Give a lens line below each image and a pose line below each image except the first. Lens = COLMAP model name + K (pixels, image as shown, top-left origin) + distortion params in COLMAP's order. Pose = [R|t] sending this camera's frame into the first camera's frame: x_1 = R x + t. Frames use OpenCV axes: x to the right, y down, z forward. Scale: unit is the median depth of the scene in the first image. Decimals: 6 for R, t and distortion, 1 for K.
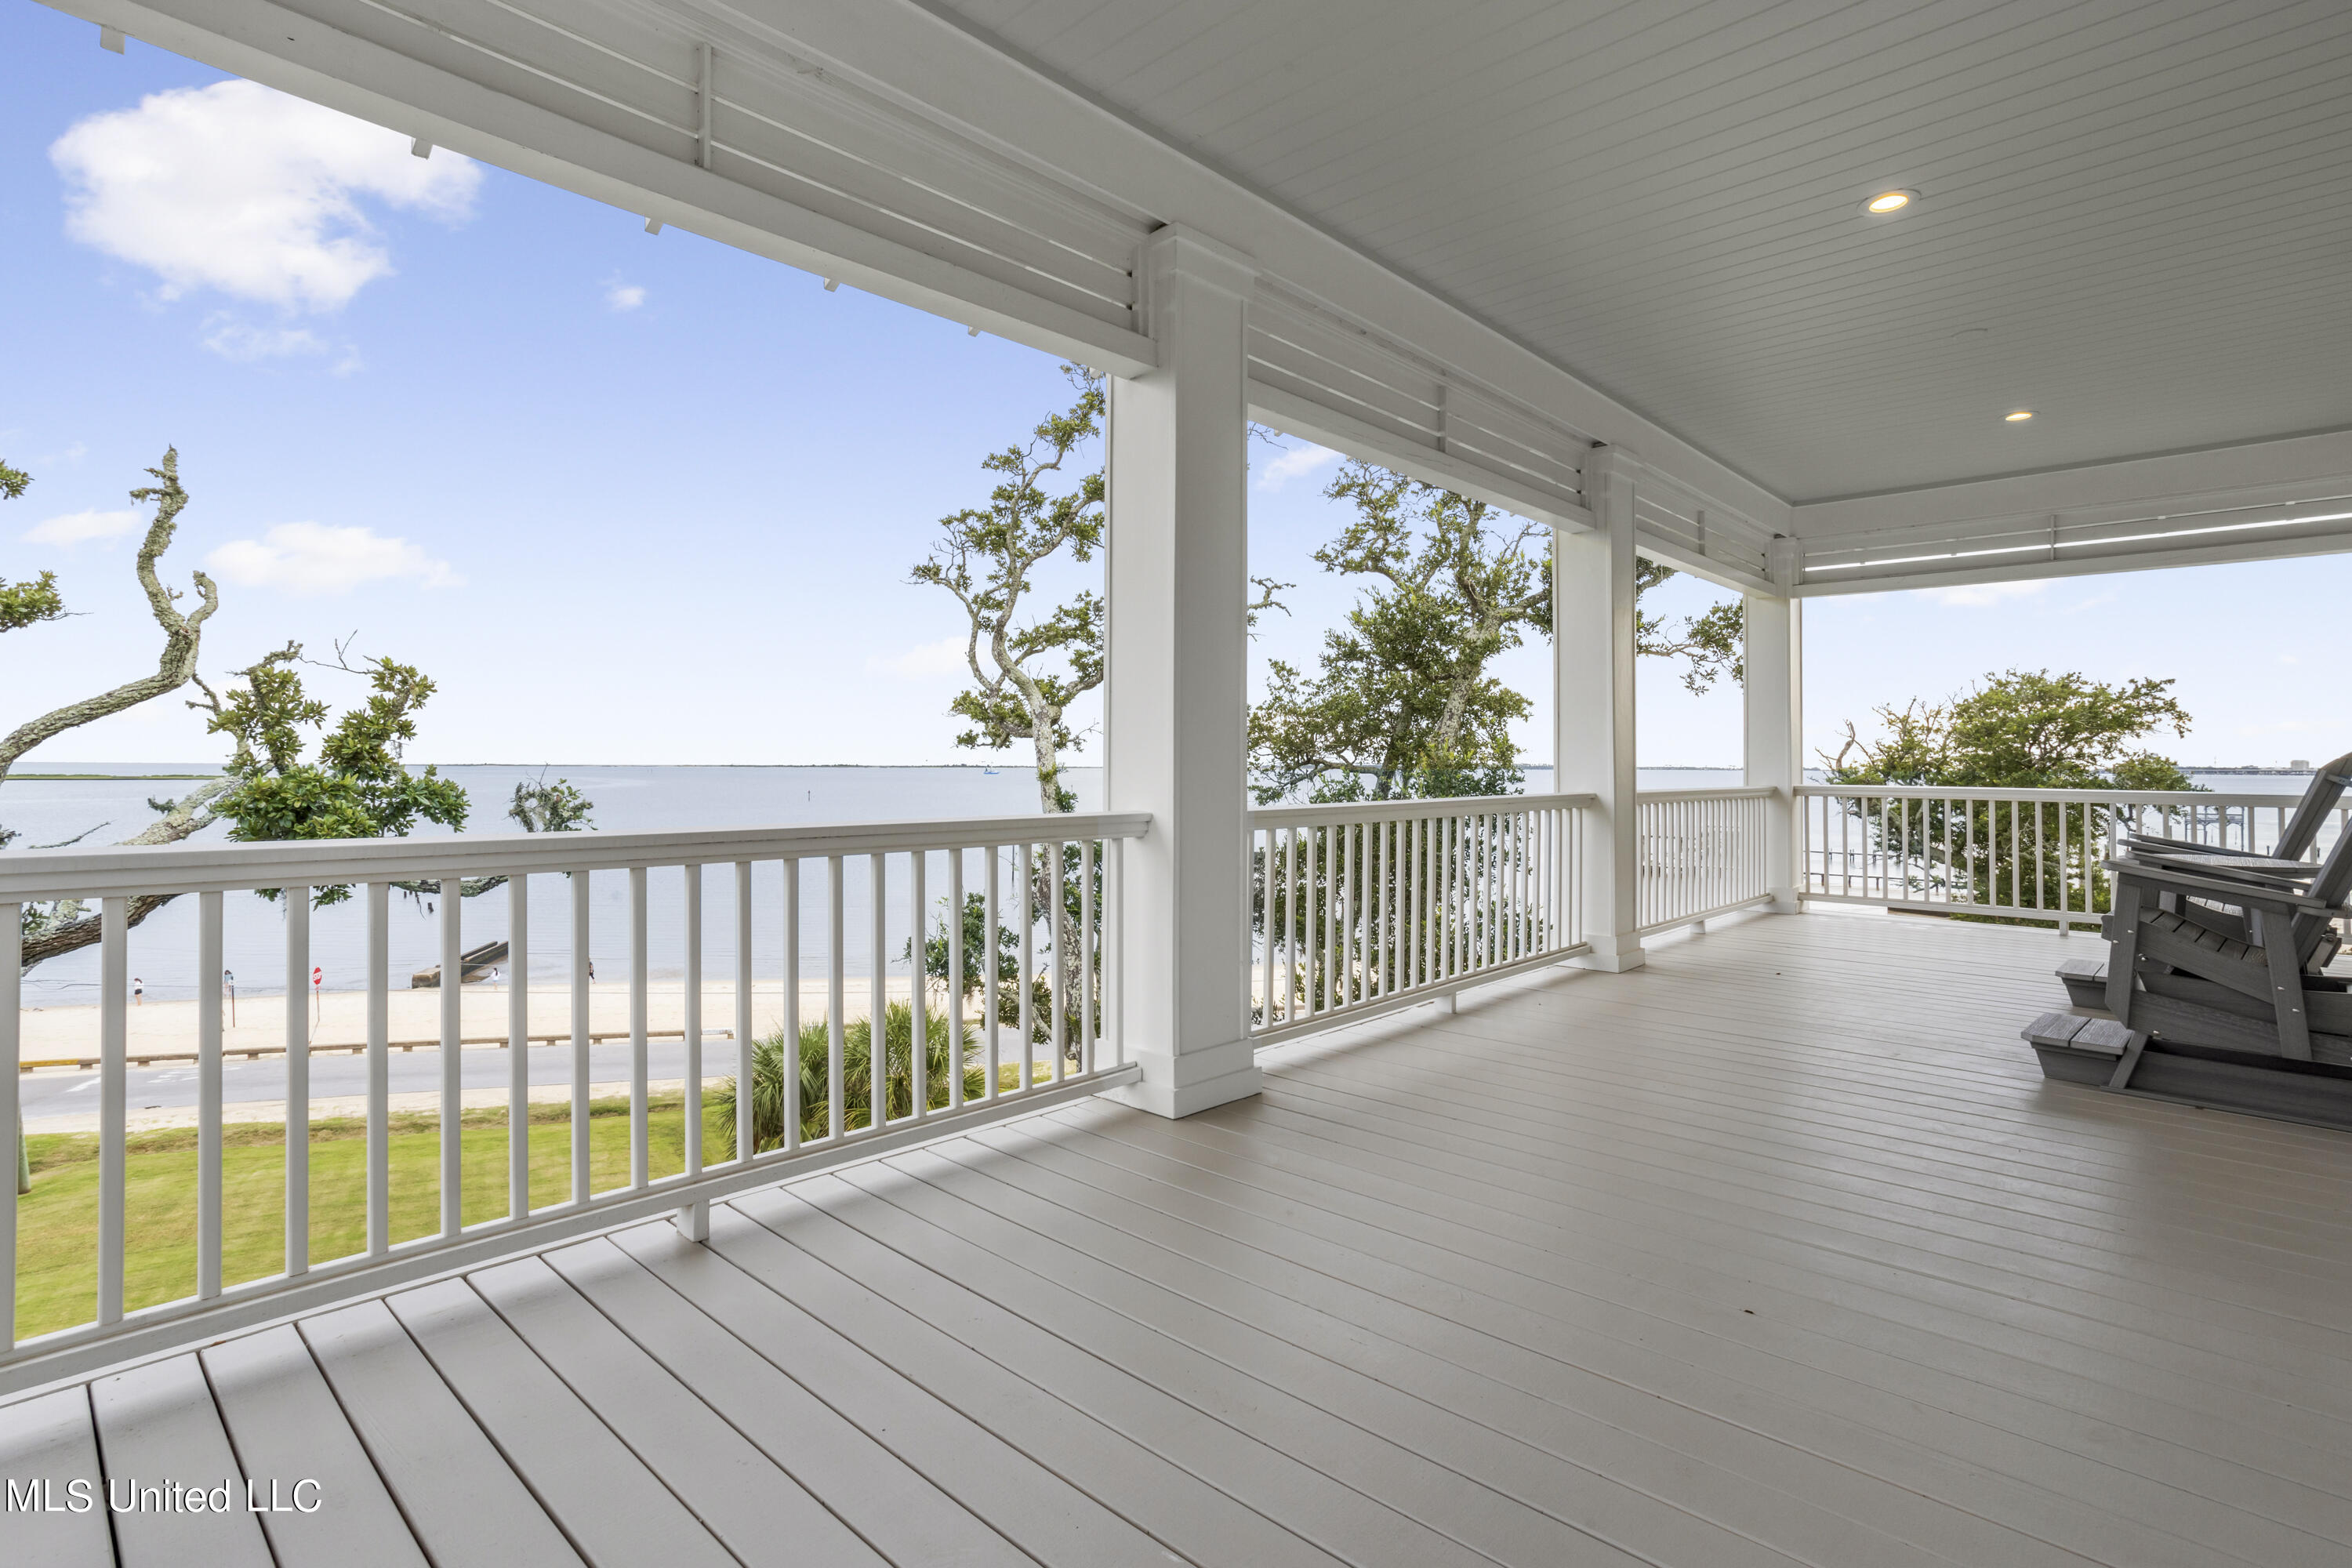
lens RADIAL K [[1138.5, 0, 1176.0], [0, 1138.5, 784.0], [0, 0, 1]] dist [-0.016795, 0.007909]
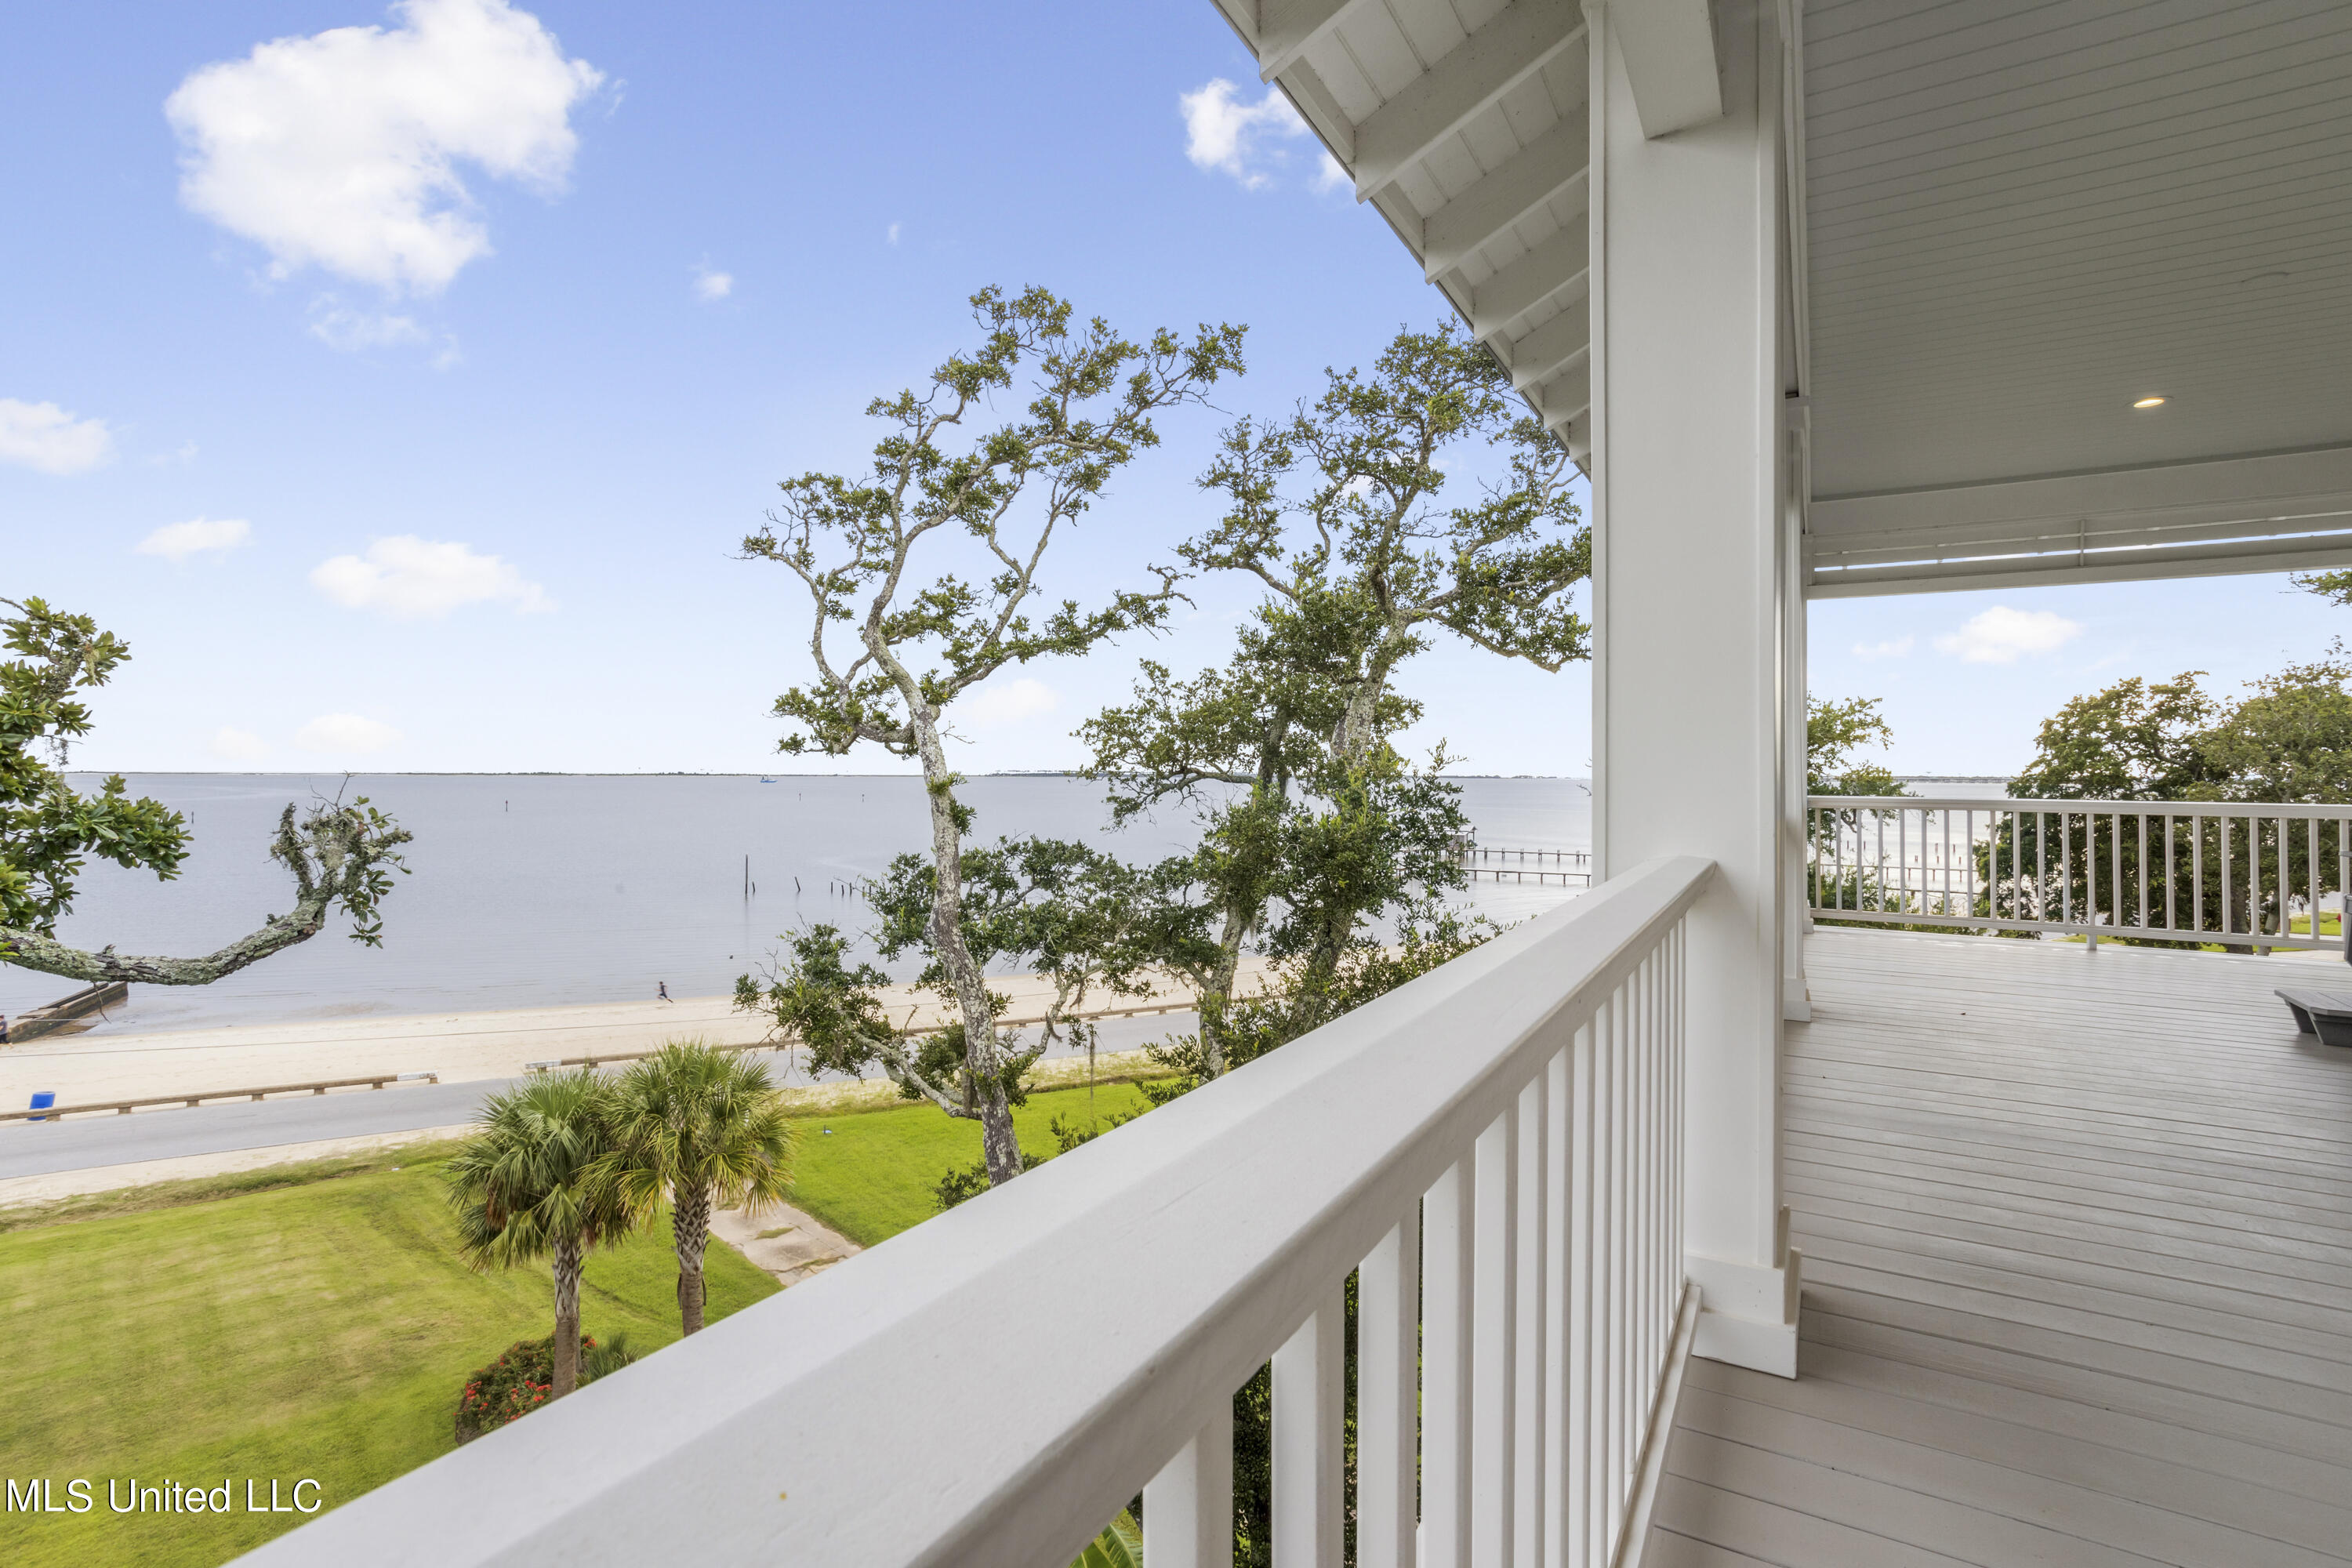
lens RADIAL K [[1125.6, 0, 1176.0], [0, 1125.6, 784.0], [0, 0, 1]] dist [-0.039652, 0.027146]
pose [[0.974492, -0.002048, 0.224412, -0.103855], [0.003684, 0.999970, -0.006869, -0.002647], [-0.224391, 0.007521, 0.974470, 0.123817]]
